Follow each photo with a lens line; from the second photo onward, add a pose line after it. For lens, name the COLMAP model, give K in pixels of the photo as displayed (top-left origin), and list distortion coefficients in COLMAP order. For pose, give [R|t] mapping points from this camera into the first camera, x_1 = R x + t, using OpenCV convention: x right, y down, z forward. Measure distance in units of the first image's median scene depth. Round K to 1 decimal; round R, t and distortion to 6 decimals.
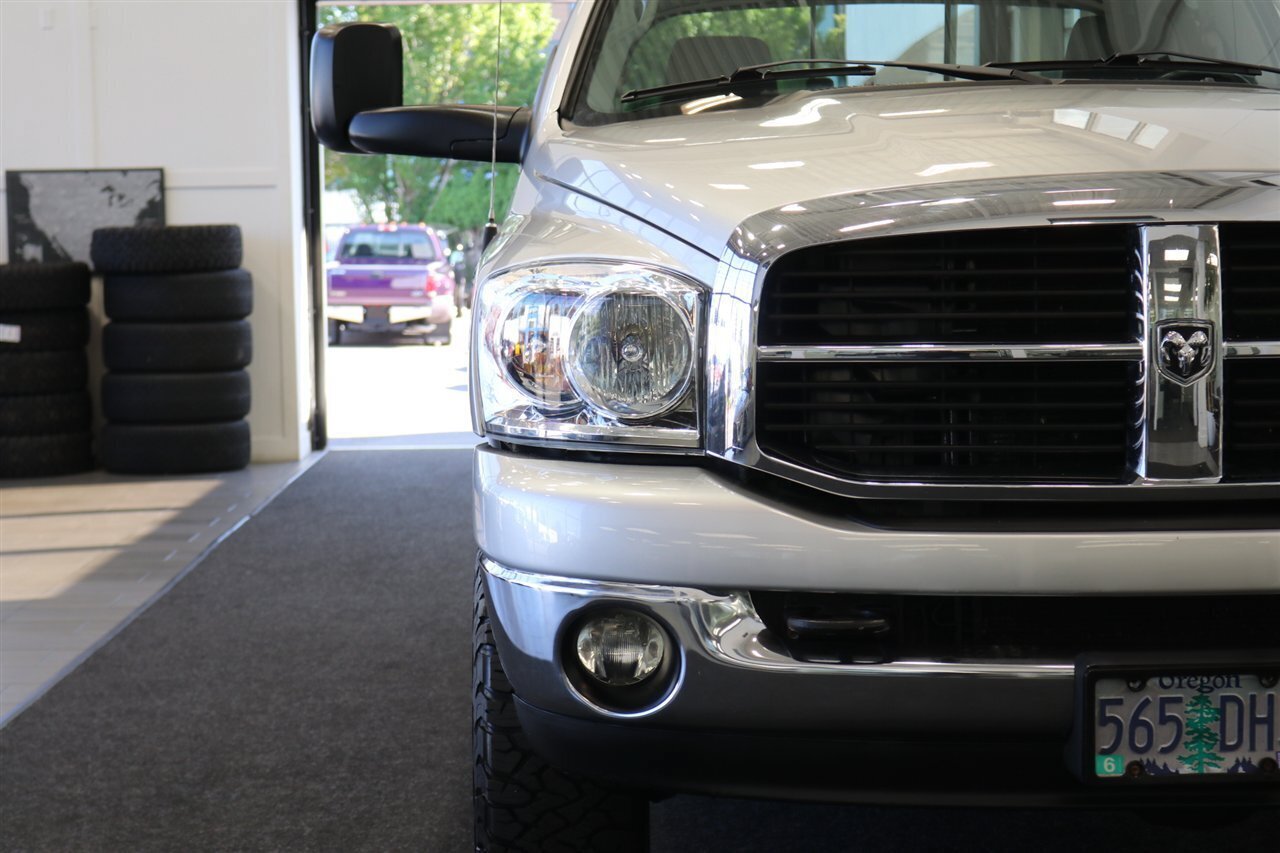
lens RADIAL K [[2546.9, 0, 638.5], [0, 2546.9, 483.2], [0, 0, 1]] dist [0.051857, 0.428333]
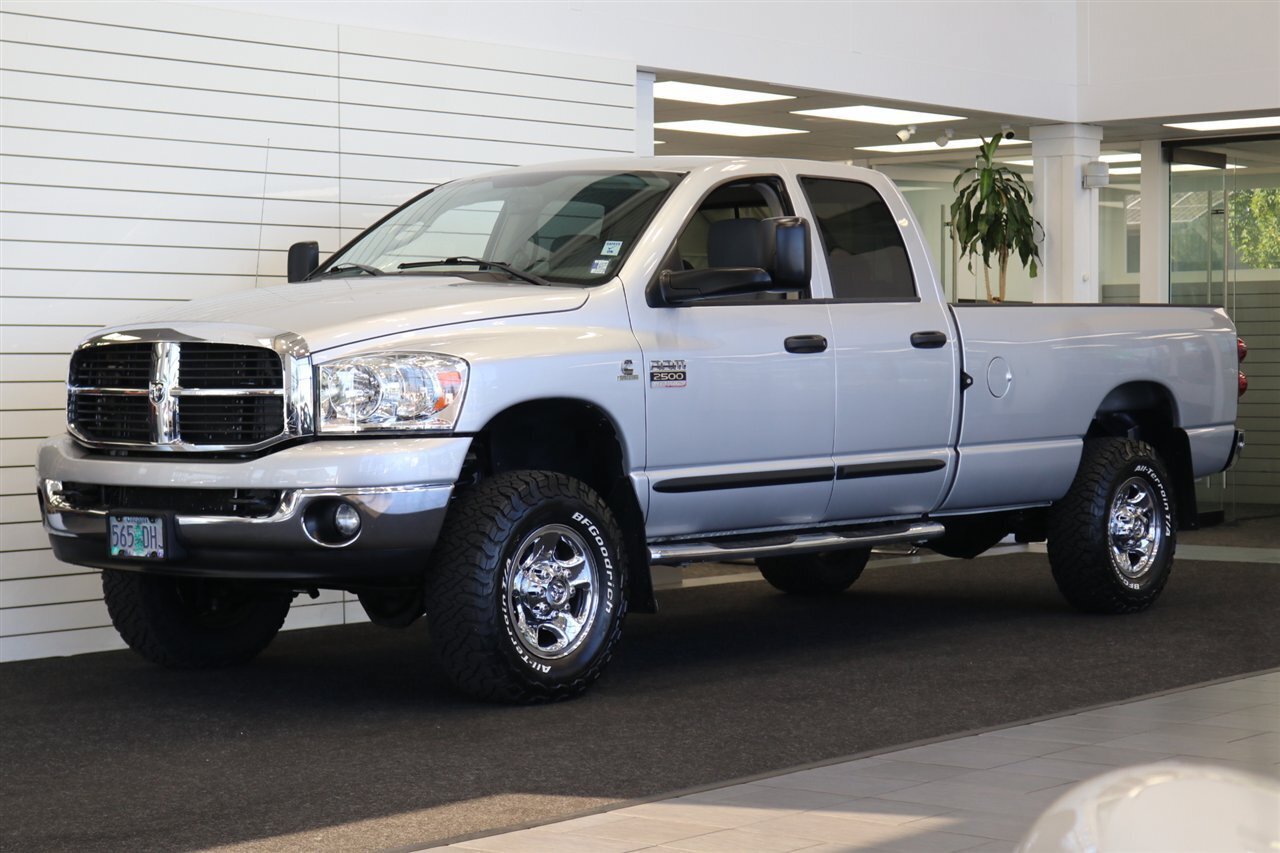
lens RADIAL K [[2575.4, 0, 640.0], [0, 2575.4, 426.5], [0, 0, 1]] dist [-0.016395, -0.046808]
pose [[0.729936, 0.026783, -0.682991, 2.326794], [-0.067929, 0.997128, -0.033496, 0.035976], [0.680132, 0.070845, 0.729658, -0.545196]]
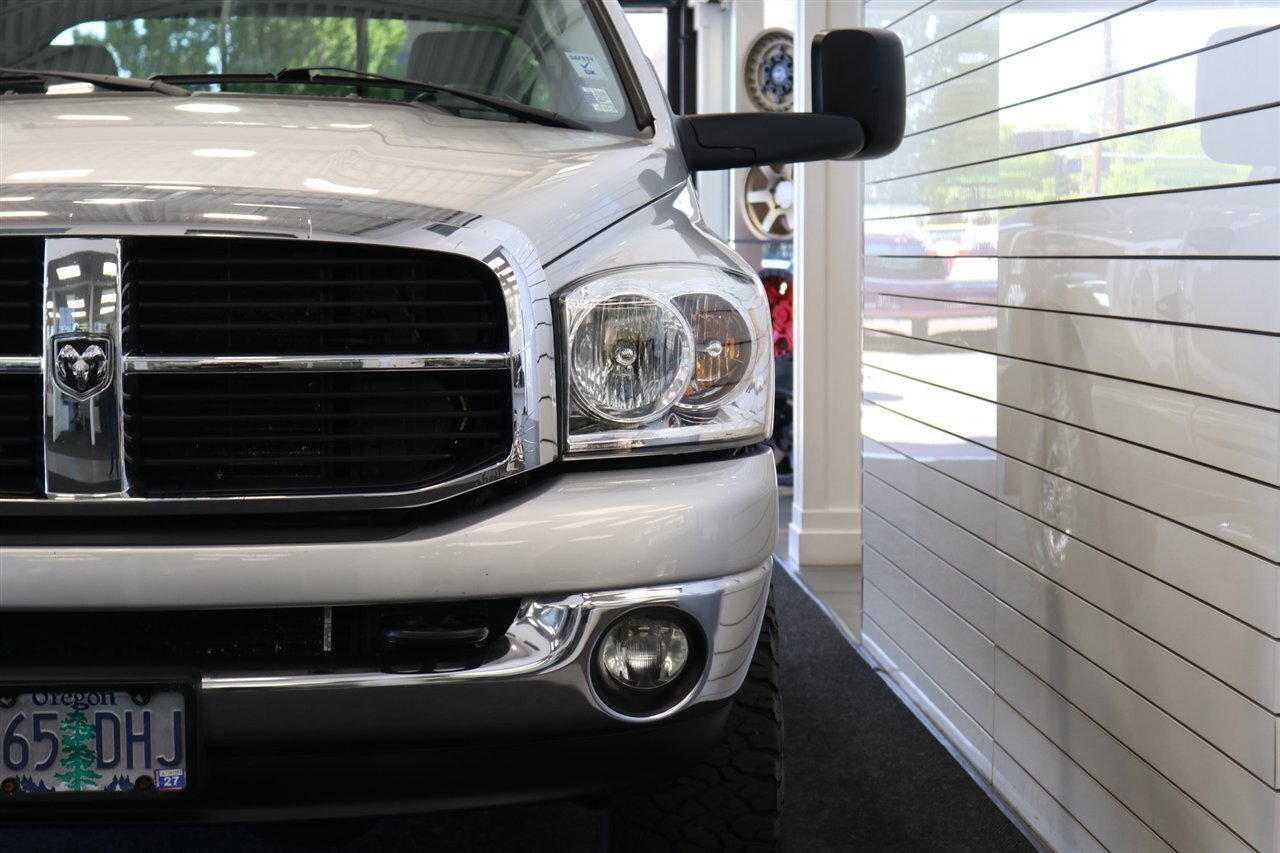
lens RADIAL K [[2575.4, 0, 640.0], [0, 2575.4, 426.5], [0, 0, 1]] dist [-0.016395, -0.046808]
pose [[0.999863, 0.013373, 0.009713, 0.422683], [-0.013122, 0.999590, -0.025454, -0.005249], [-0.010050, 0.025323, 0.999629, -0.002336]]
